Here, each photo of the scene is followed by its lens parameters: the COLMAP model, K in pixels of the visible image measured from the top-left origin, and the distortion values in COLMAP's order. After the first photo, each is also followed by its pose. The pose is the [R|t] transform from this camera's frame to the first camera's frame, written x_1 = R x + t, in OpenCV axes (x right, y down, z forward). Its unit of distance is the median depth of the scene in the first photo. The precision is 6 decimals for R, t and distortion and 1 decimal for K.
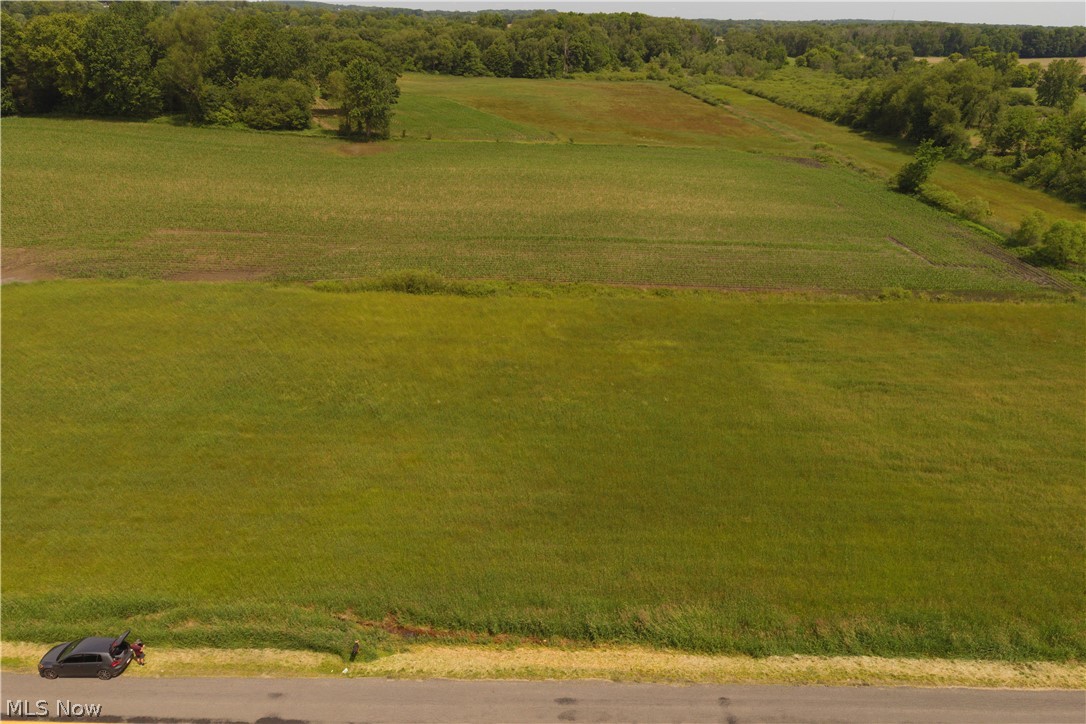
lens RADIAL K [[690.9, 0, 538.8], [0, 690.9, 367.9], [0, 0, 1]] dist [0.009266, -0.019610]
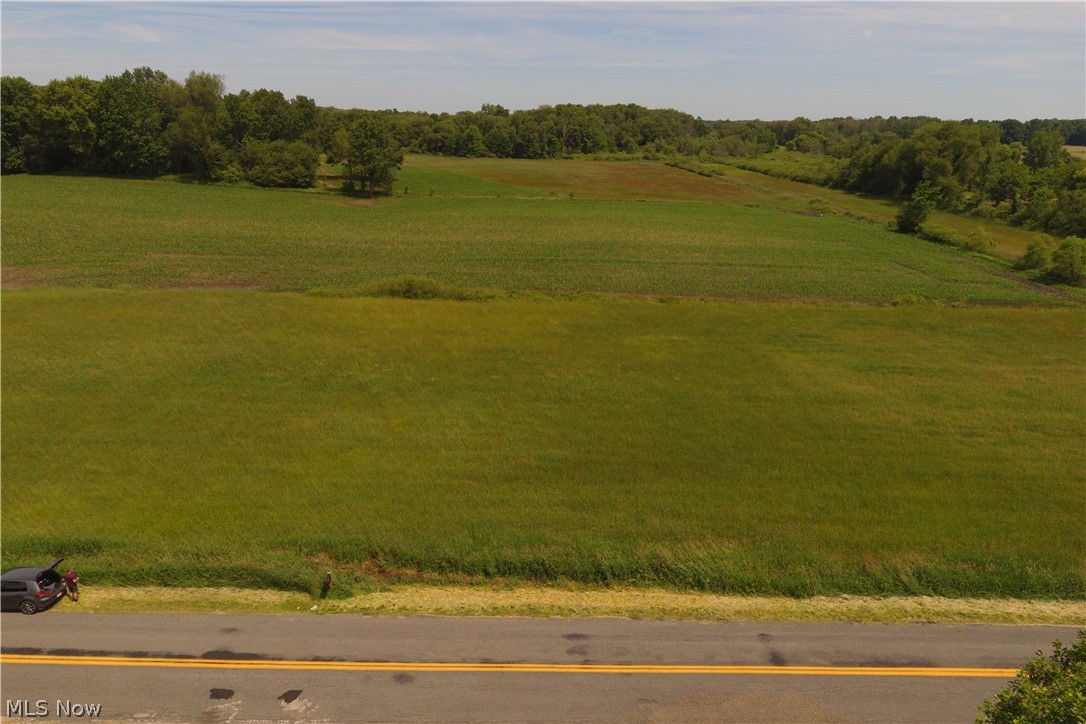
lens RADIAL K [[690.9, 0, 538.8], [0, 690.9, 367.9], [0, 0, 1]] dist [0.009266, -0.019610]
pose [[0.999982, -0.005887, -0.001300, -0.000934], [0.005674, 0.991880, -0.127048, 0.105465], [0.002037, 0.127039, 0.991896, 0.051114]]
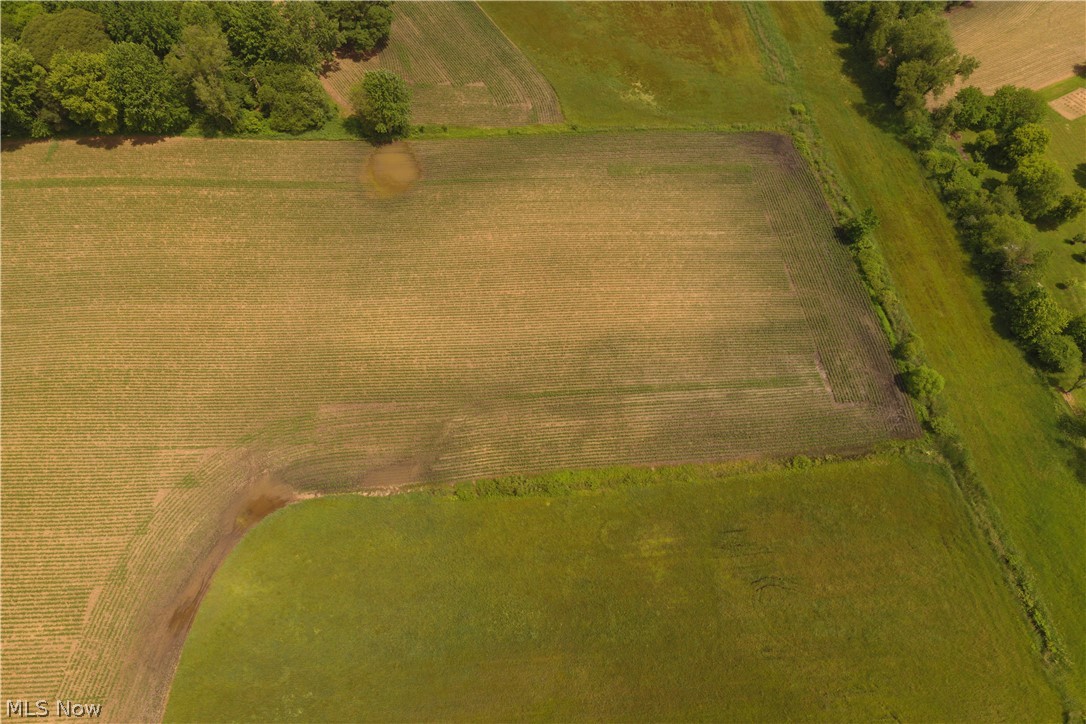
lens RADIAL K [[690.9, 0, 538.8], [0, 690.9, 367.9], [0, 0, 1]] dist [0.009266, -0.019610]
pose [[0.996983, -0.059926, 0.049340, -0.185754], [0.026721, 0.861724, 0.506673, -1.162698], [-0.072880, -0.503826, 0.860725, -0.281882]]
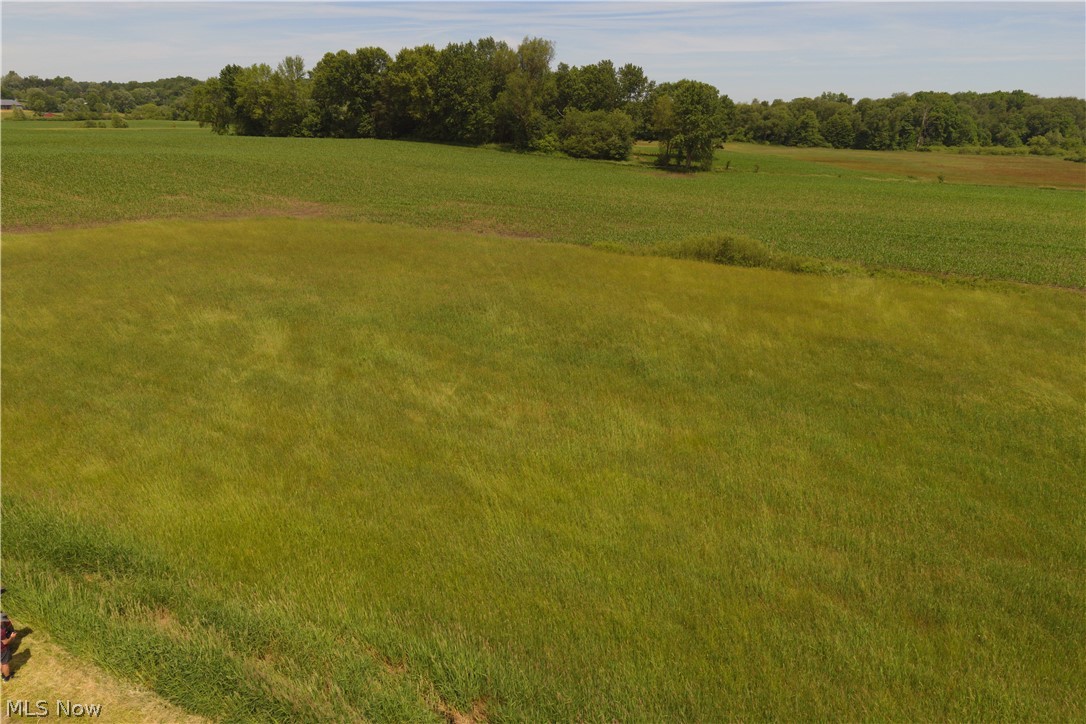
lens RADIAL K [[690.9, 0, 538.8], [0, 690.9, 367.9], [0, 0, 1]] dist [0.009266, -0.019610]
pose [[0.907209, 0.139077, -0.397026, -0.054277], [-0.189980, 0.977497, -0.091693, 0.089274], [0.375339, 0.158612, 0.913216, 0.288903]]
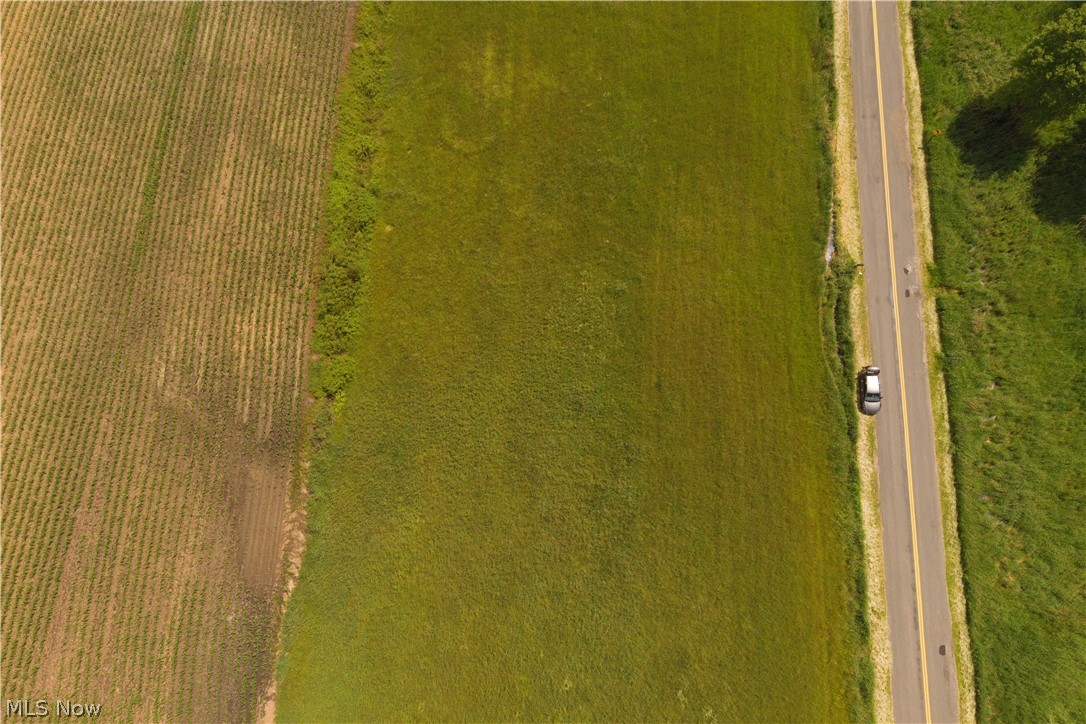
lens RADIAL K [[690.9, 0, 538.8], [0, 690.9, 367.9], [0, 0, 1]] dist [0.009266, -0.019610]
pose [[0.067424, -0.970484, 0.231547, -0.451800], [0.424184, 0.237939, 0.873758, -0.702440], [-0.903063, 0.039307, 0.427707, 0.409936]]
